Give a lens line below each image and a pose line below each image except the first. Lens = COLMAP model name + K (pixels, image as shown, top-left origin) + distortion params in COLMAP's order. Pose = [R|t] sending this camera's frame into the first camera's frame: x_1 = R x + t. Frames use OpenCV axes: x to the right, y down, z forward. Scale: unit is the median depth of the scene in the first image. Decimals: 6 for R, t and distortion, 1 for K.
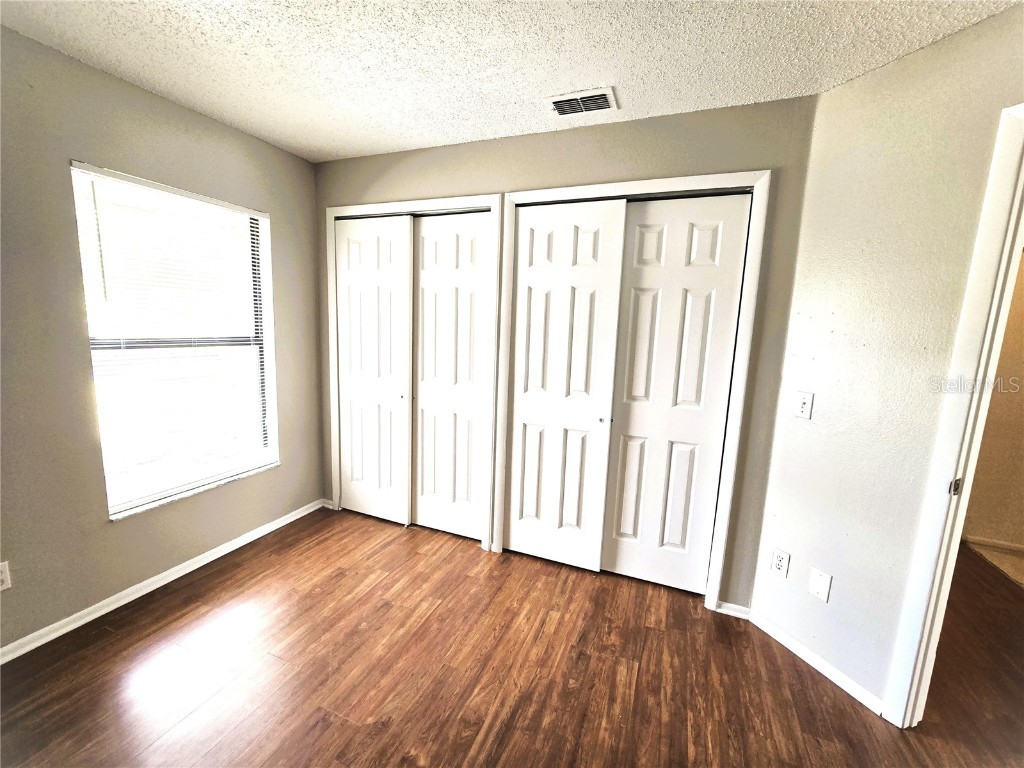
lens RADIAL K [[421.6, 0, 505.7], [0, 421.6, 384.6], [0, 0, 1]] dist [-0.006959, 0.000748]
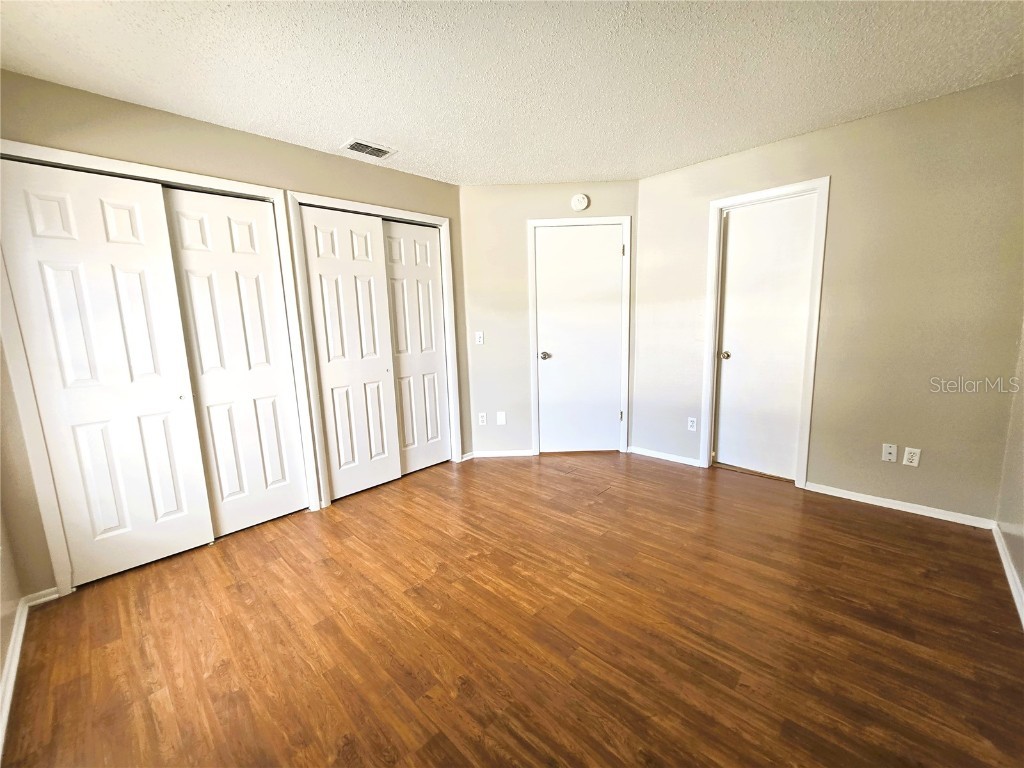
lens RADIAL K [[421.6, 0, 505.7], [0, 421.6, 384.6], [0, 0, 1]] dist [-0.006959, 0.000748]
pose [[0.365698, -0.192382, 0.910634, -0.929447], [0.186890, 0.973655, 0.130644, 0.019587], [-0.911777, 0.122413, 0.392018, 0.079371]]
